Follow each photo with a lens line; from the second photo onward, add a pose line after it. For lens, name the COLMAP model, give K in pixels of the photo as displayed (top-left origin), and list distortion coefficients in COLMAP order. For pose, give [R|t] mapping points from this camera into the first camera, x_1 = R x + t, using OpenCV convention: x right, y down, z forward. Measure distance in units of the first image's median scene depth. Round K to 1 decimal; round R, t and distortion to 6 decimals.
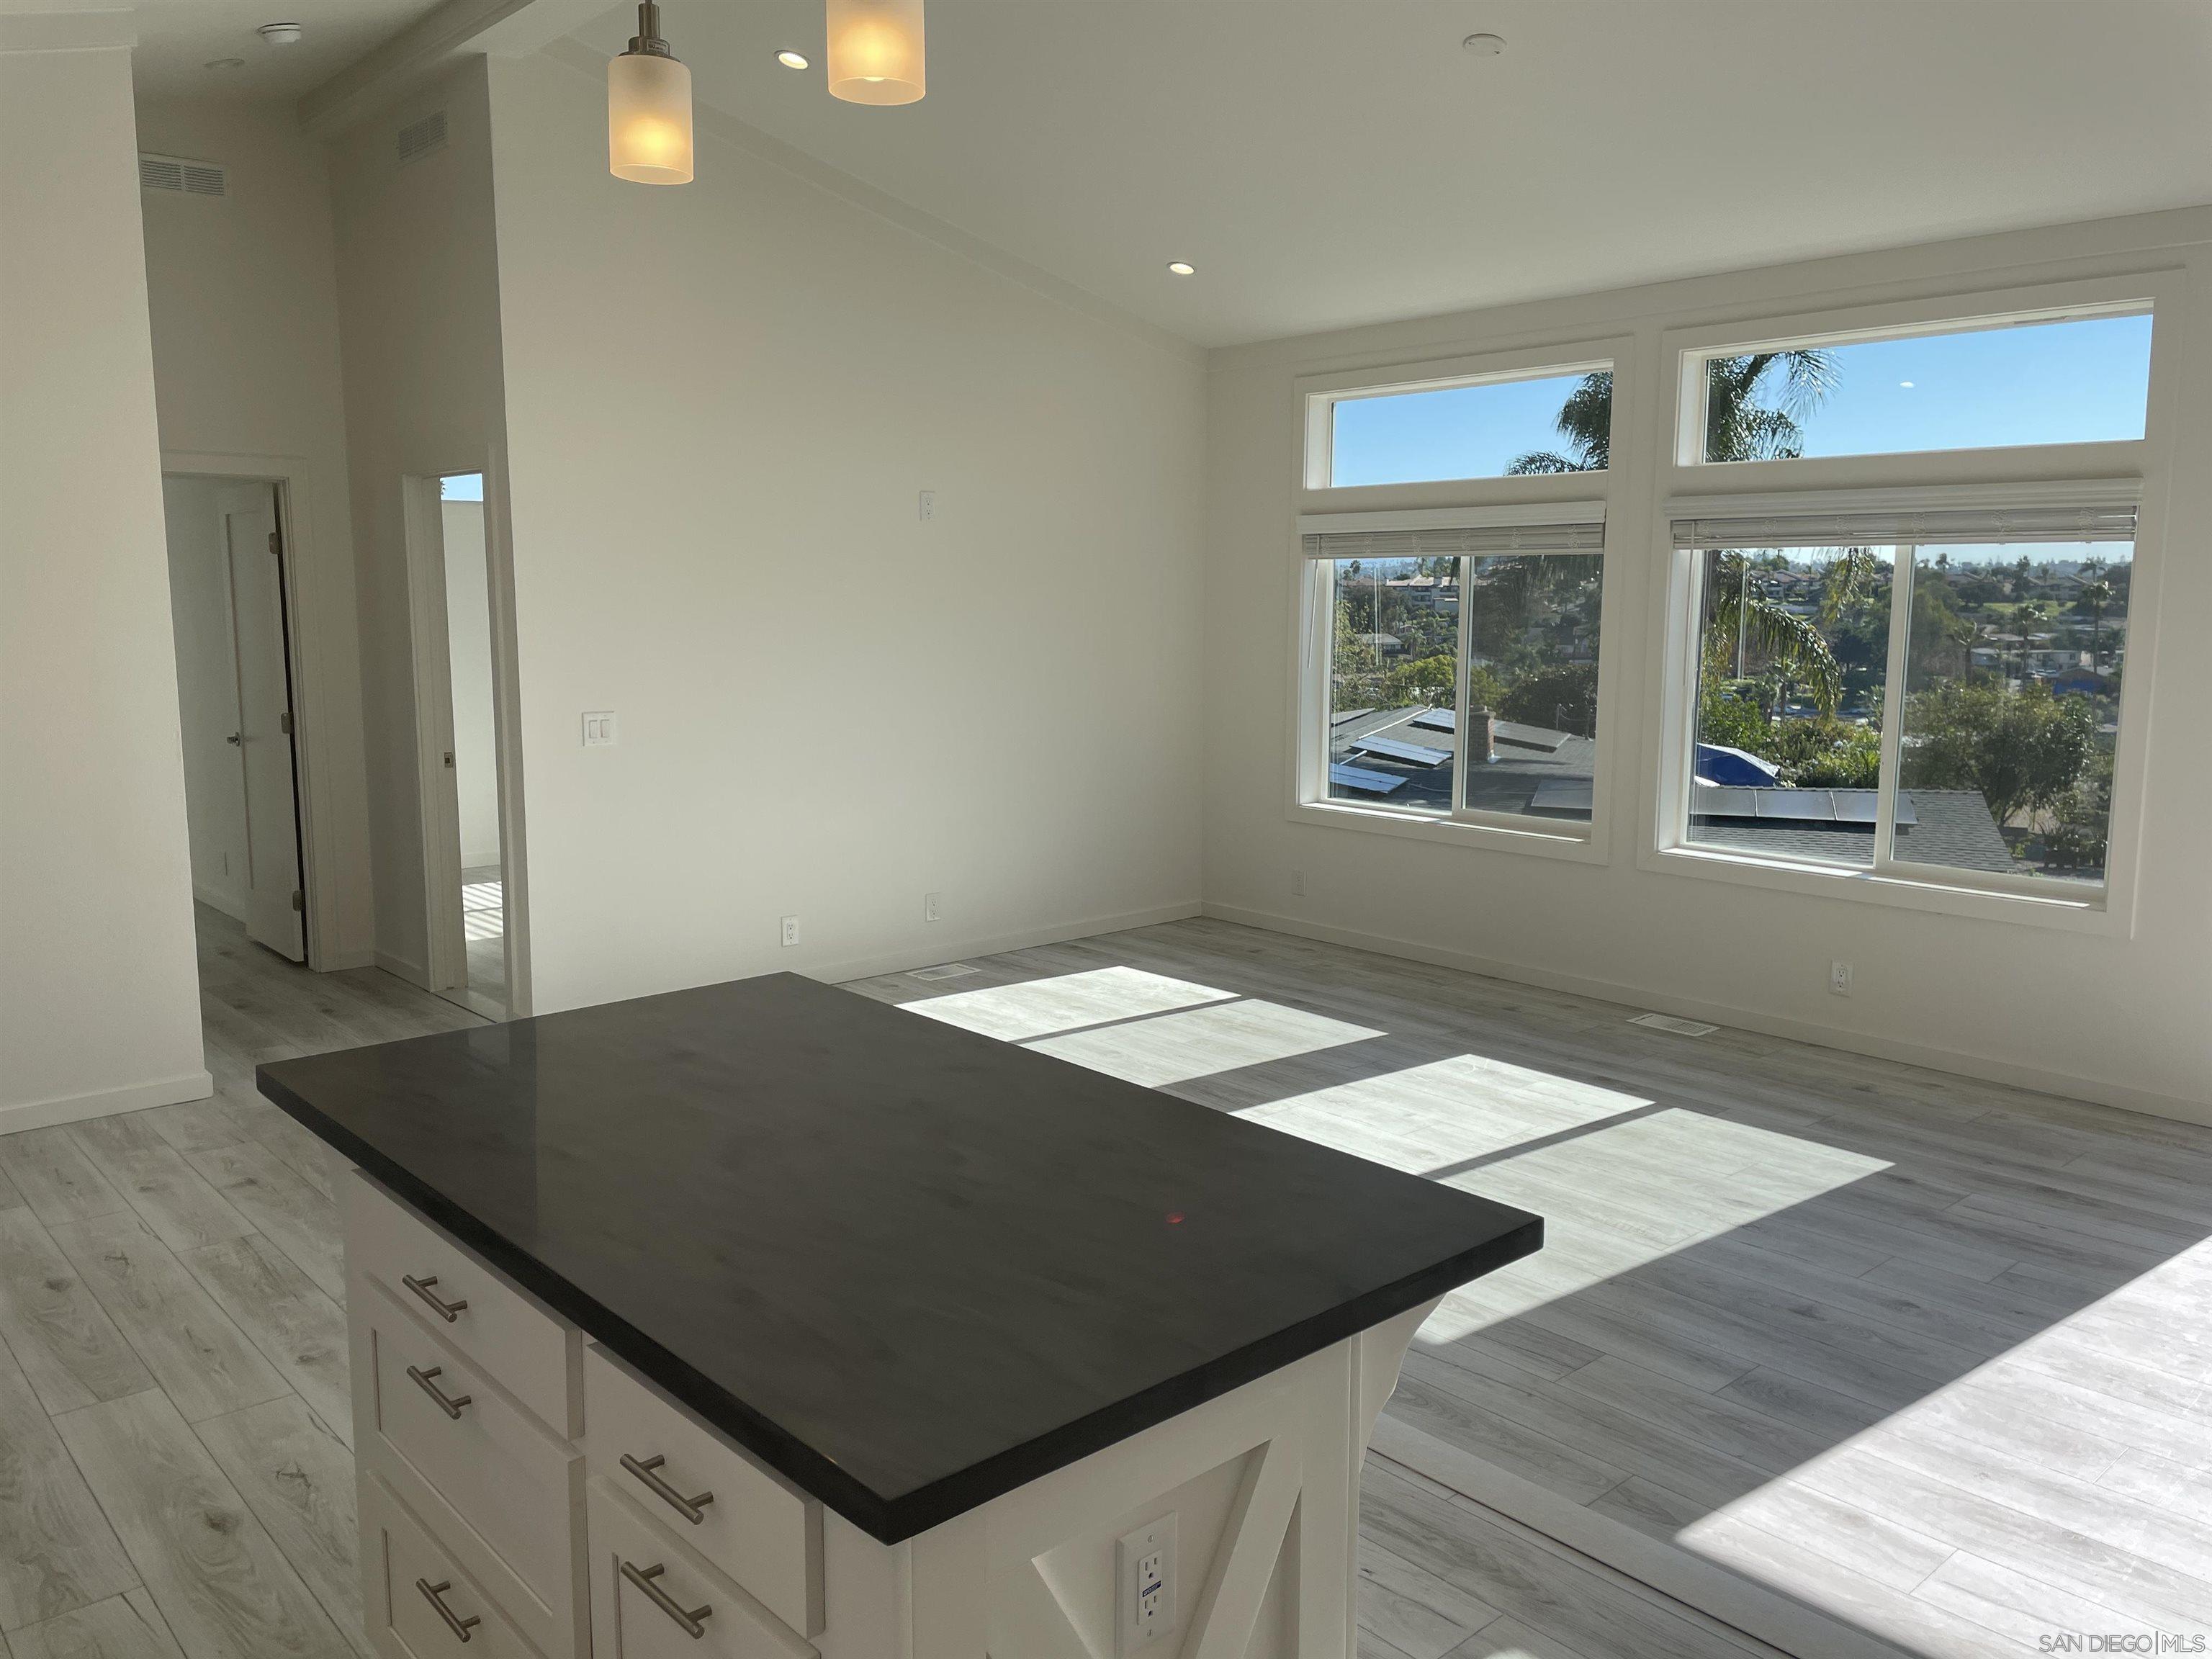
lens RADIAL K [[1666.8, 0, 1093.7], [0, 1666.8, 826.0], [0, 0, 1]] dist [0.086952, -0.102973]
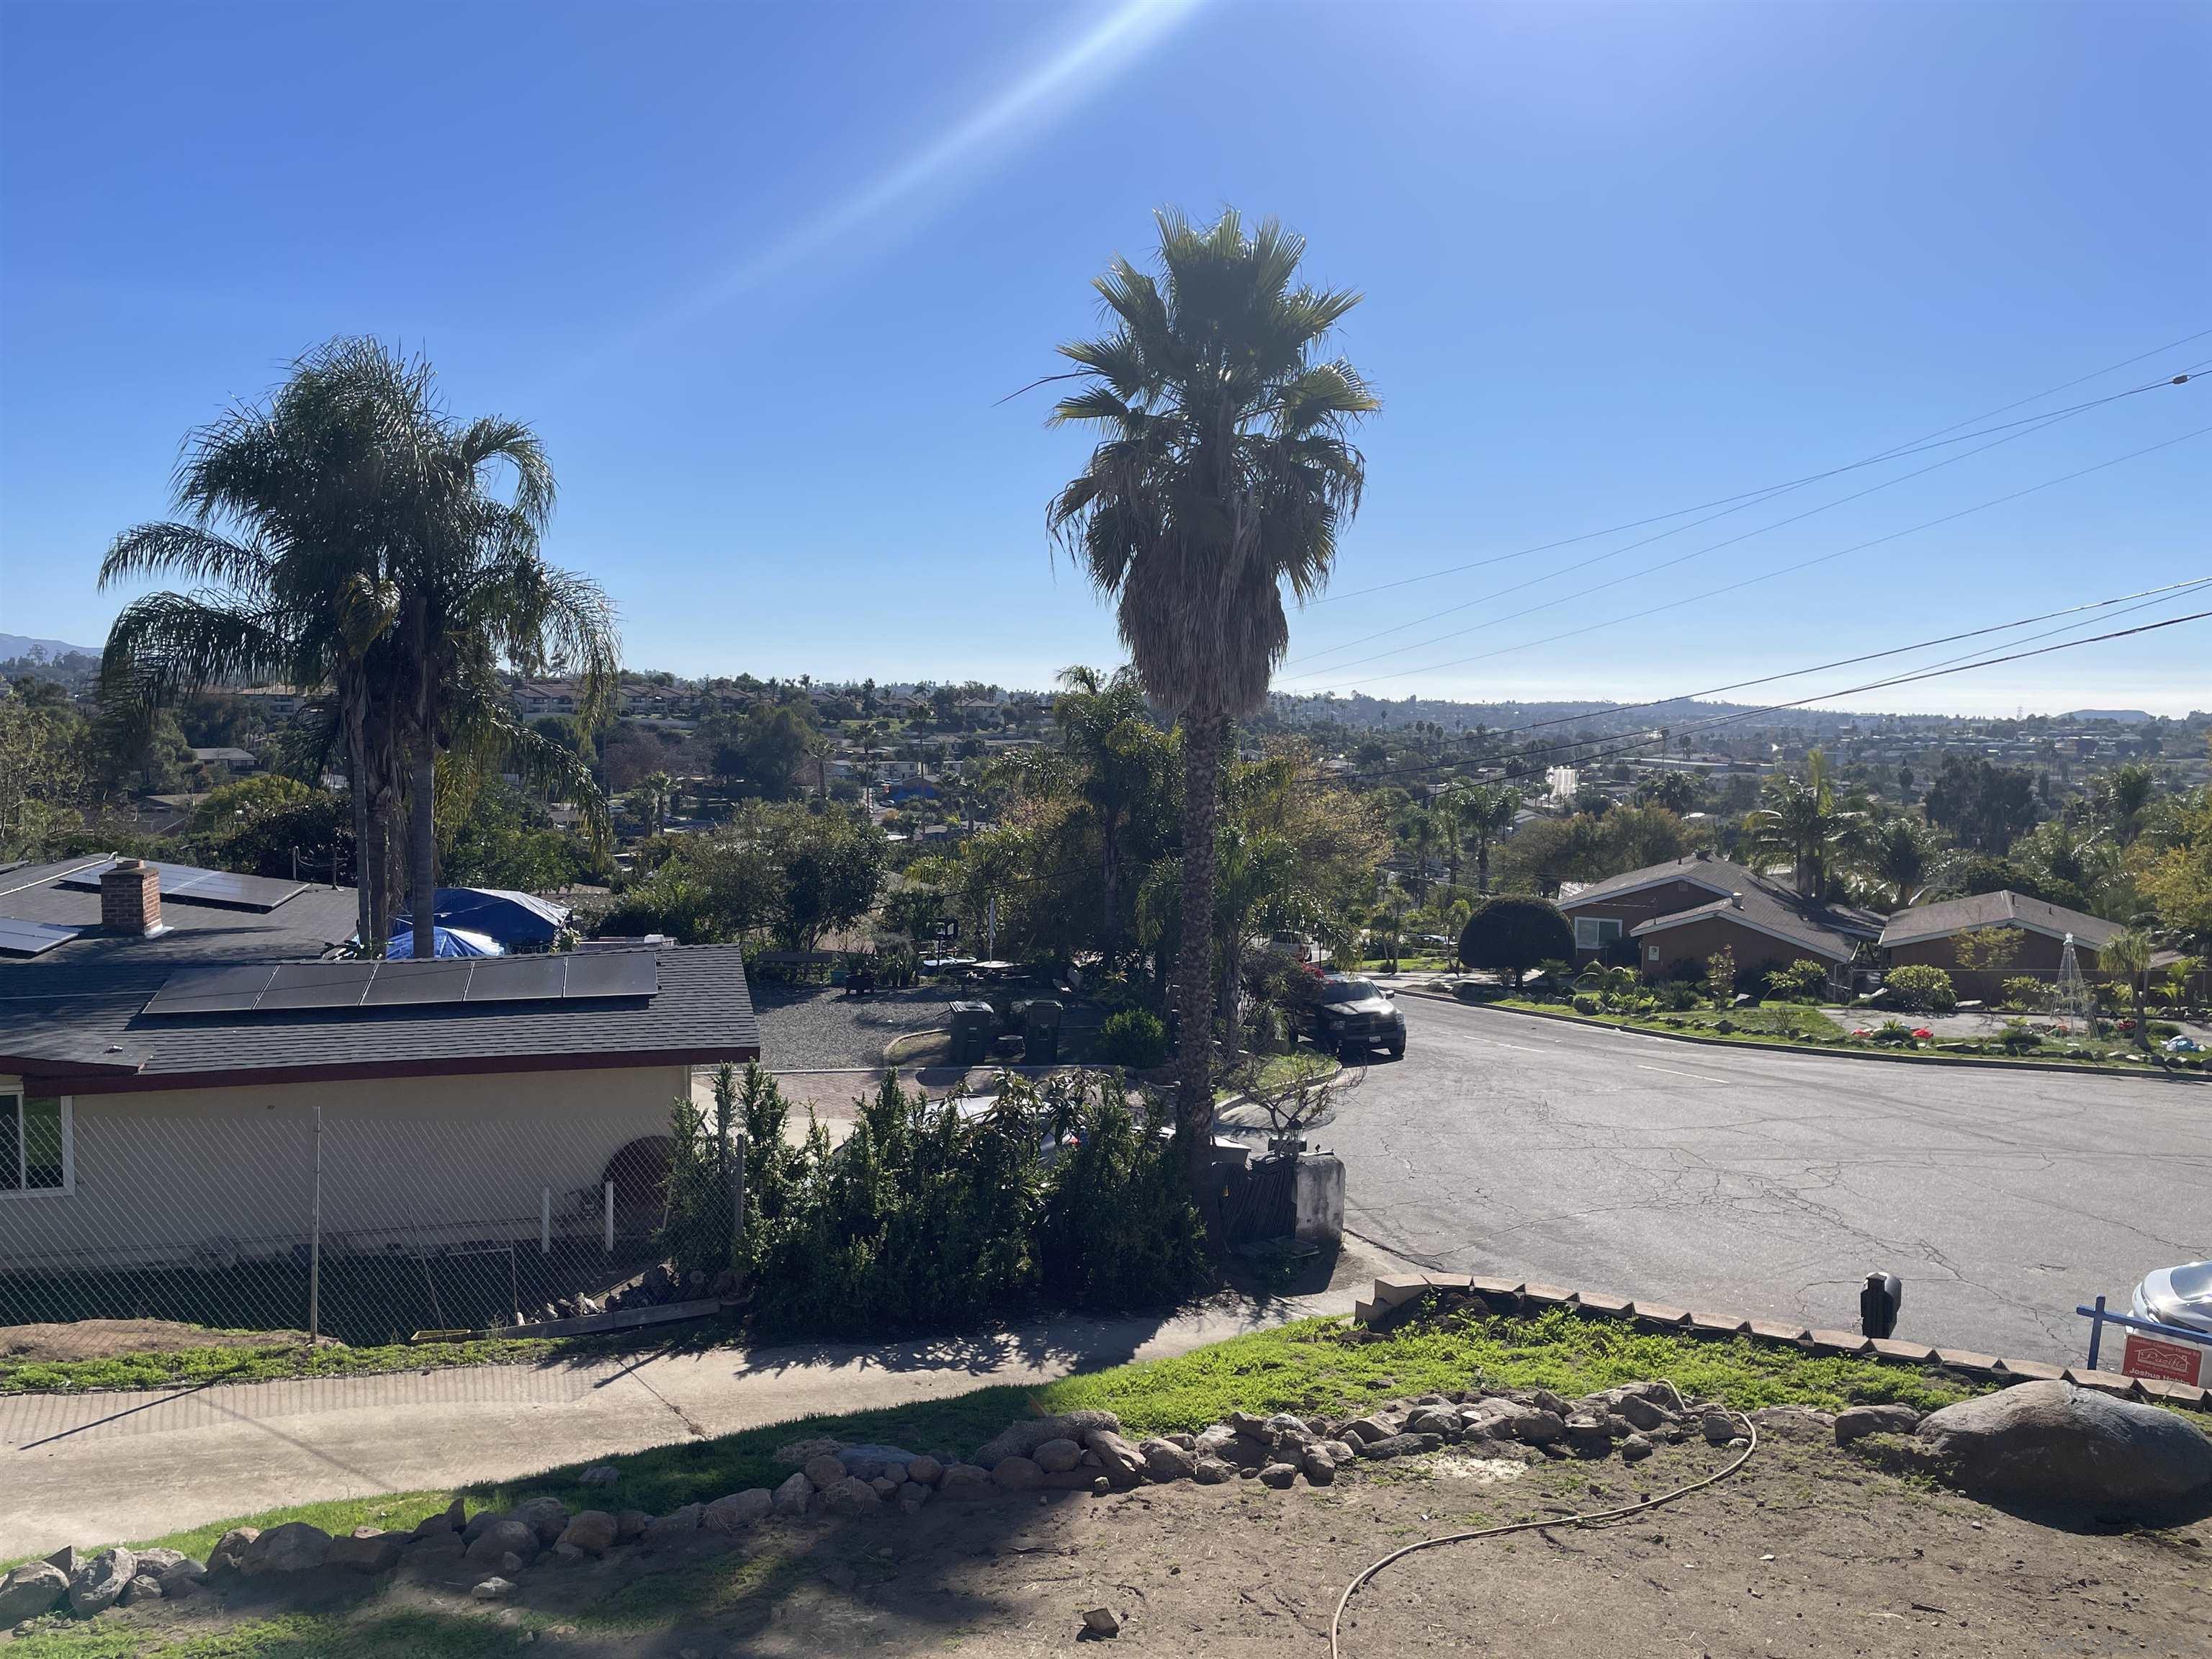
lens RADIAL K [[1666.8, 0, 1119.3], [0, 1666.8, 822.8], [0, 0, 1]] dist [0.086952, -0.102973]
pose [[0.801079, -0.034271, 0.597576, 0.878742], [0.075085, 0.996227, -0.043522, -0.155354], [-0.593830, 0.079733, 0.800630, 0.991546]]
